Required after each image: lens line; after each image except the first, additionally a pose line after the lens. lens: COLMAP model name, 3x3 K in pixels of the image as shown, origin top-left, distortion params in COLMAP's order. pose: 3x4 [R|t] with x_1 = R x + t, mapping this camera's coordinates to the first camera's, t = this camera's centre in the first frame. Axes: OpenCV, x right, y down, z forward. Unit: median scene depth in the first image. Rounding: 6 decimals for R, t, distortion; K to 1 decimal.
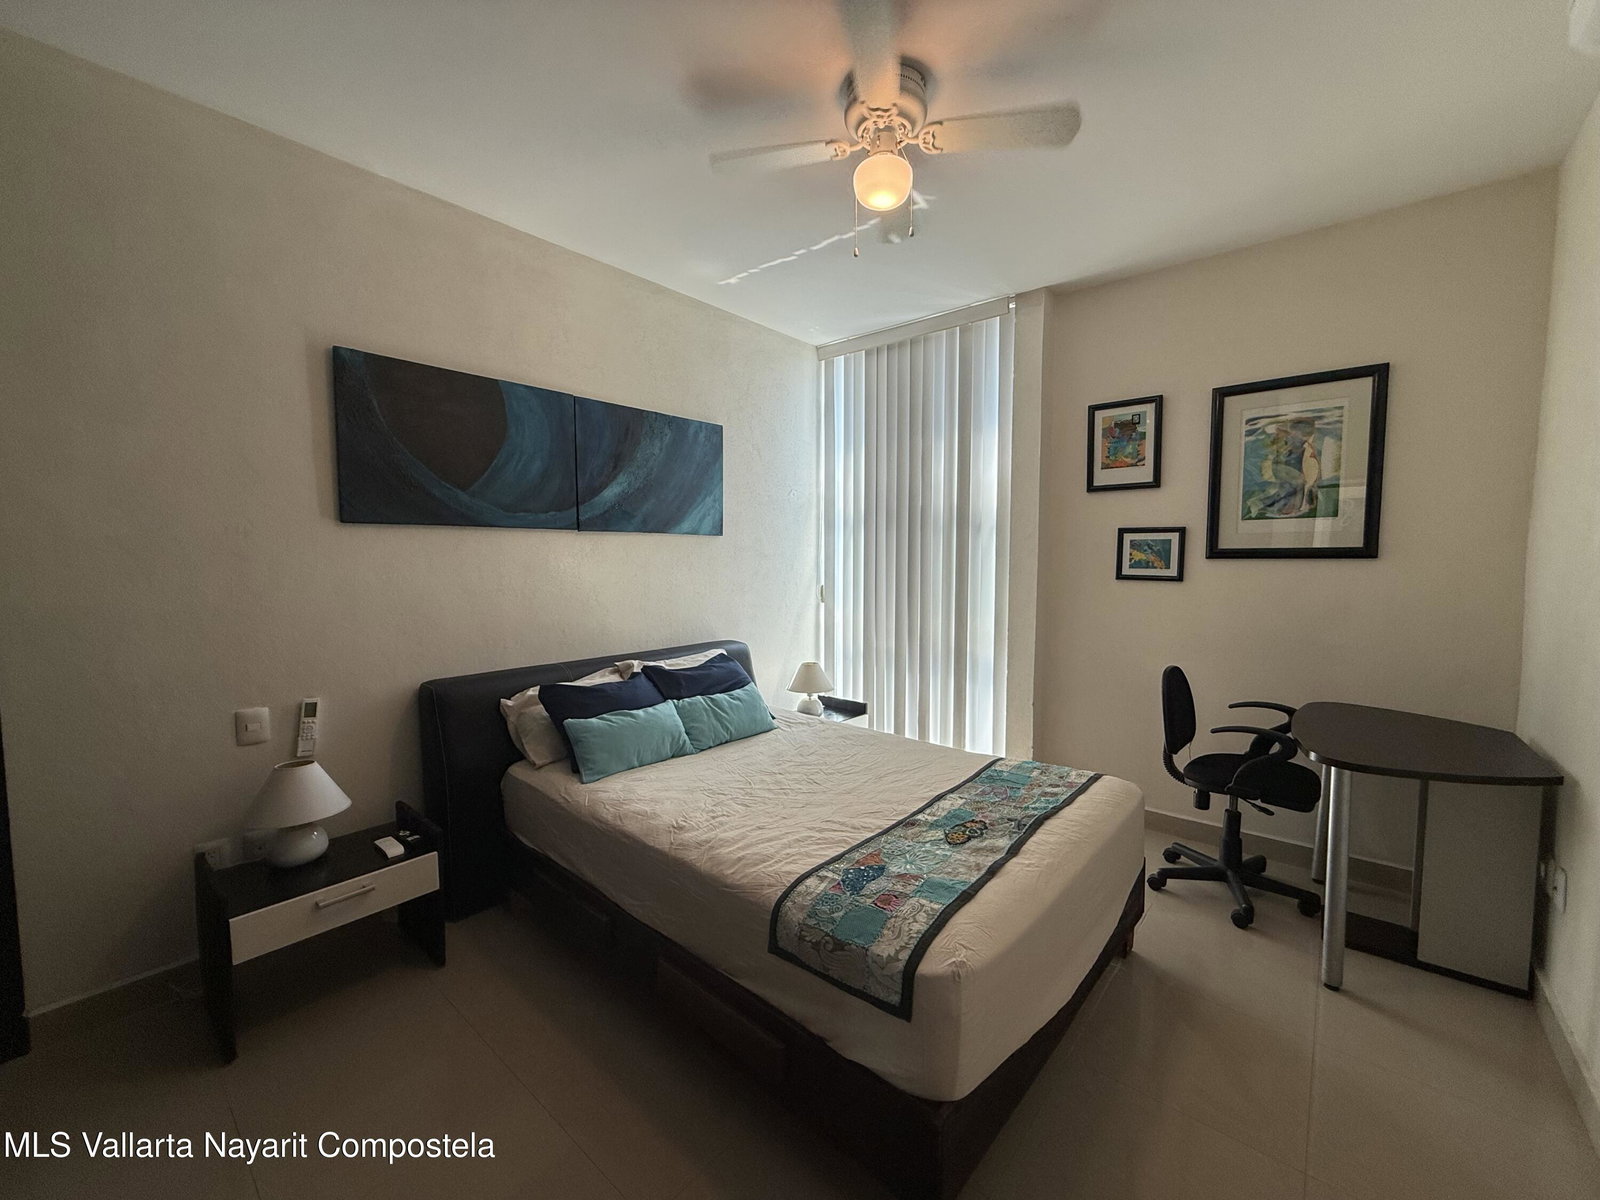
lens RADIAL K [[637.9, 0, 795.4], [0, 637.9, 599.6], [0, 0, 1]] dist [-0.000090, -0.000133]
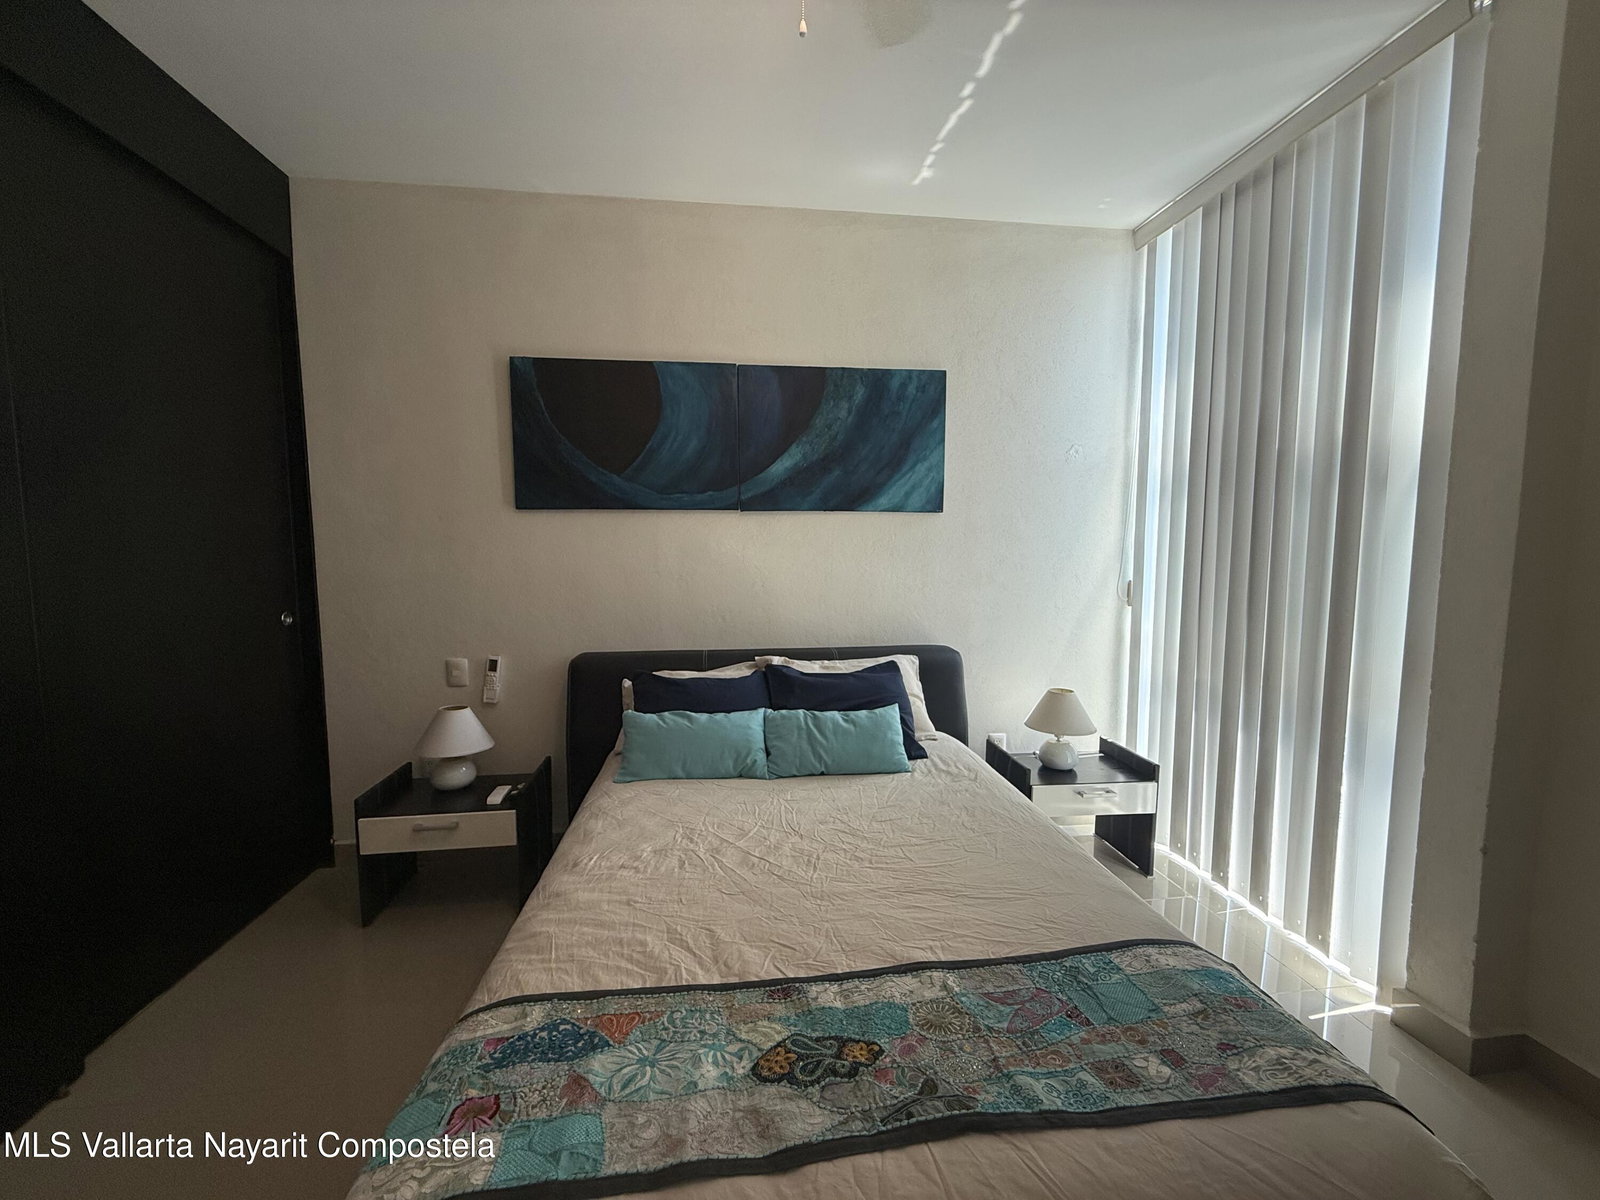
lens RADIAL K [[637.9, 0, 795.4], [0, 637.9, 599.6], [0, 0, 1]] dist [-0.000090, -0.000133]
pose [[0.742029, 0.058174, -0.667838, 0.363099], [-0.045111, 0.998303, 0.036837, -0.017267], [0.668848, 0.002793, 0.743394, 0.378201]]
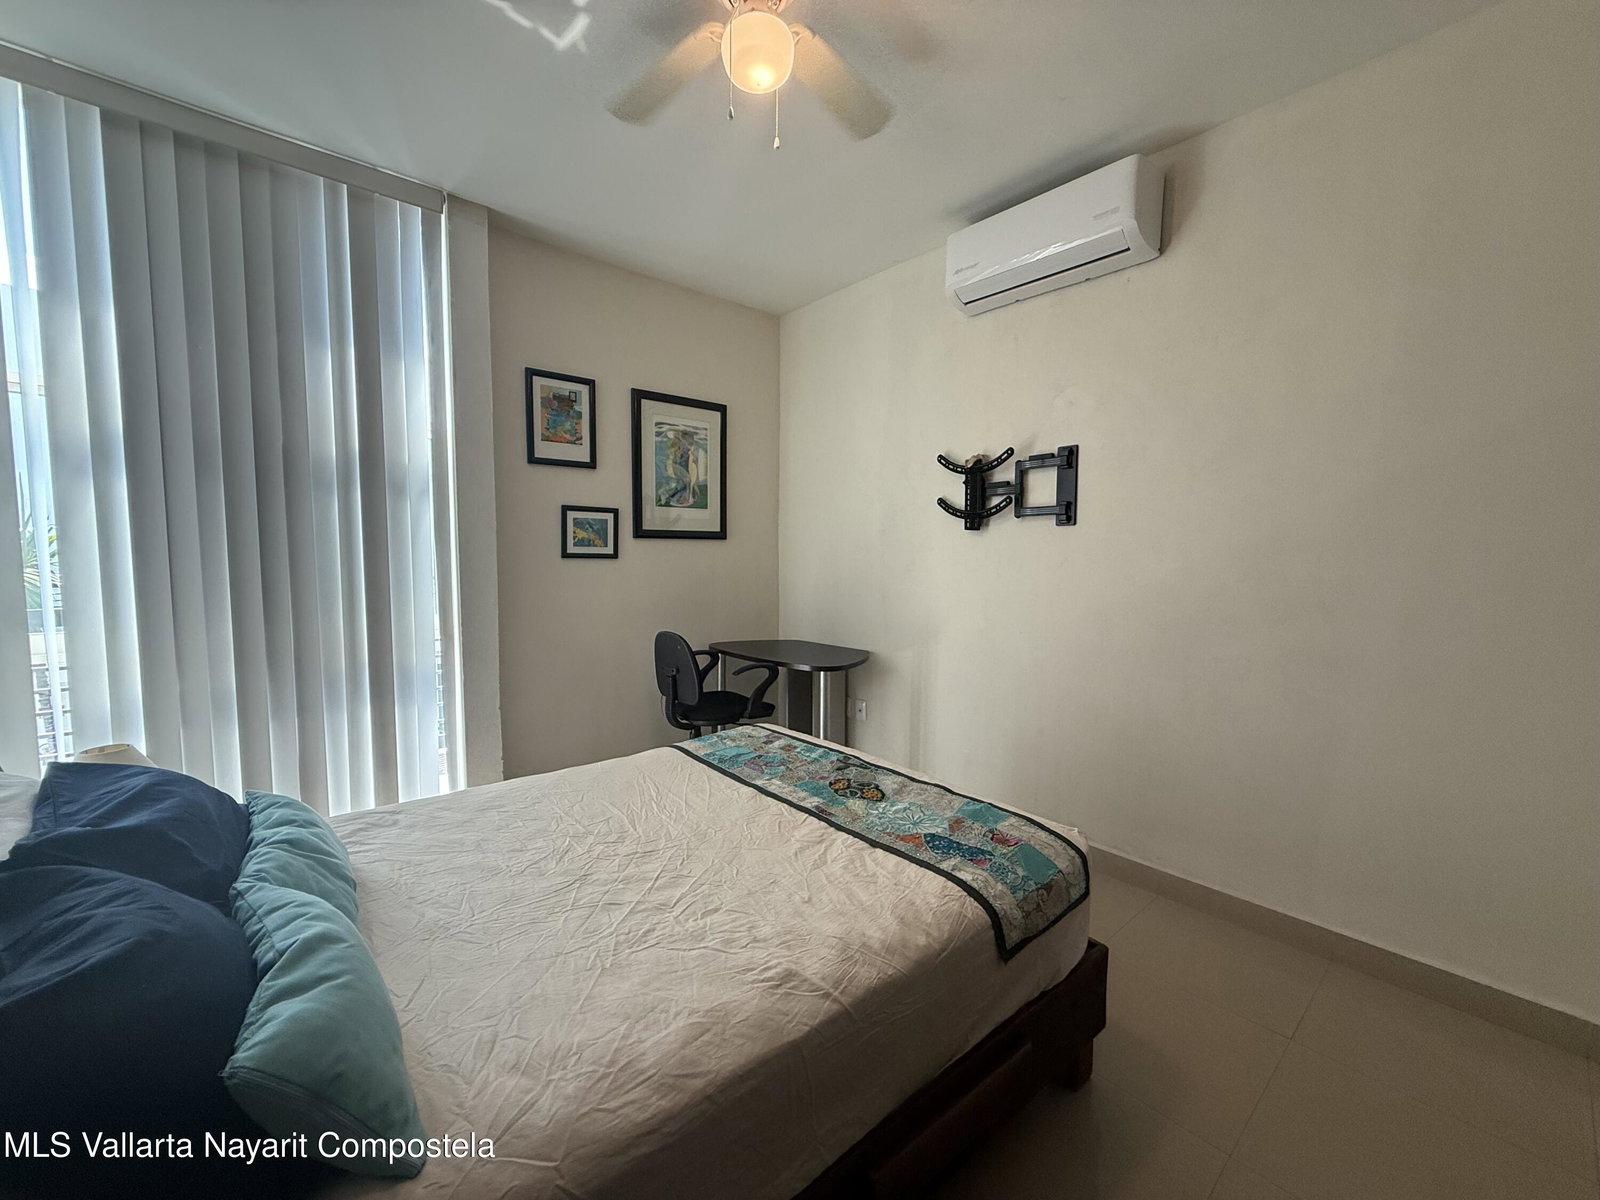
lens RADIAL K [[637.9, 0, 795.4], [0, 637.9, 599.6], [0, 0, 1]] dist [-0.000090, -0.000133]
pose [[0.152272, -0.071976, 0.985714, -0.469431], [0.059729, 0.996192, 0.063514, -0.010213], [-0.986532, 0.049205, 0.155991, 0.578142]]
